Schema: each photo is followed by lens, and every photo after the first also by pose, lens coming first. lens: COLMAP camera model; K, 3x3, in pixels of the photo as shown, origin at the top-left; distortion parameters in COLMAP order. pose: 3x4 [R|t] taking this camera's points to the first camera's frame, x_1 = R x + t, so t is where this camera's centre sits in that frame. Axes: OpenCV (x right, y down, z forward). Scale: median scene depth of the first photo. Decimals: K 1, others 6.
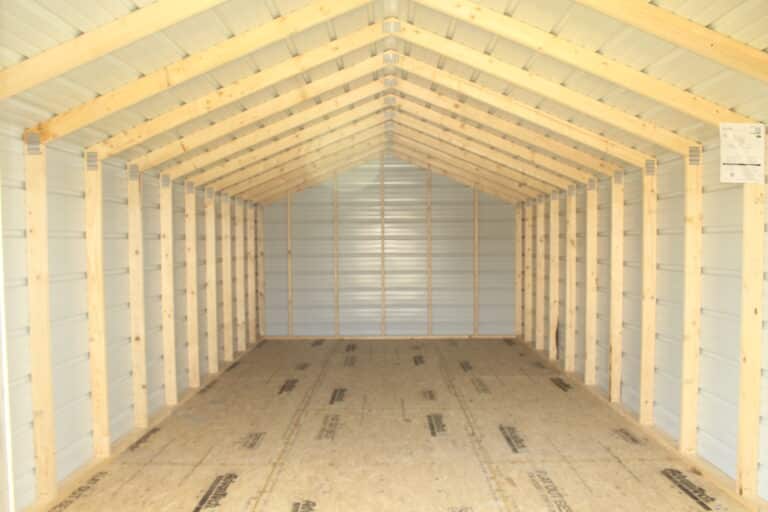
lens RADIAL K [[612.5, 0, 384.0], [0, 612.5, 256.0], [0, 0, 1]] dist [-0.096996, 0.002001]
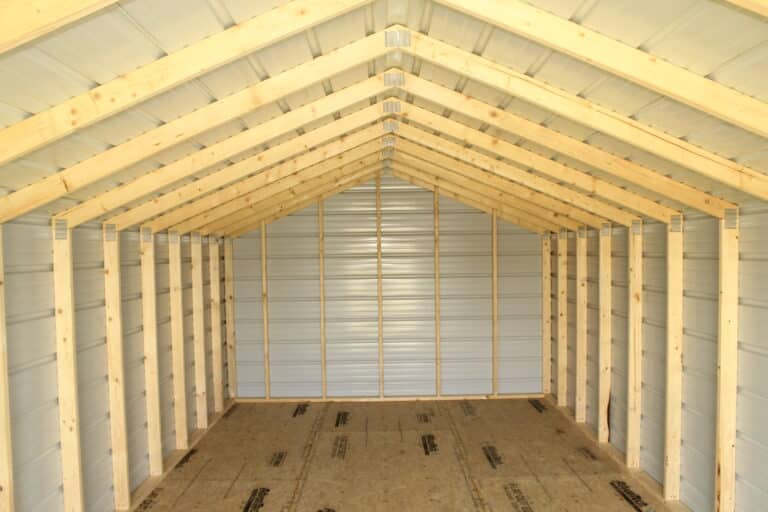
lens RADIAL K [[612.5, 0, 384.0], [0, 612.5, 256.0], [0, 0, 1]] dist [-0.096996, 0.002001]
pose [[0.999887, -0.008952, 0.012068, -0.007180], [0.009099, 0.999884, -0.012207, -0.057705], [-0.011957, 0.012316, 0.999853, 0.231109]]
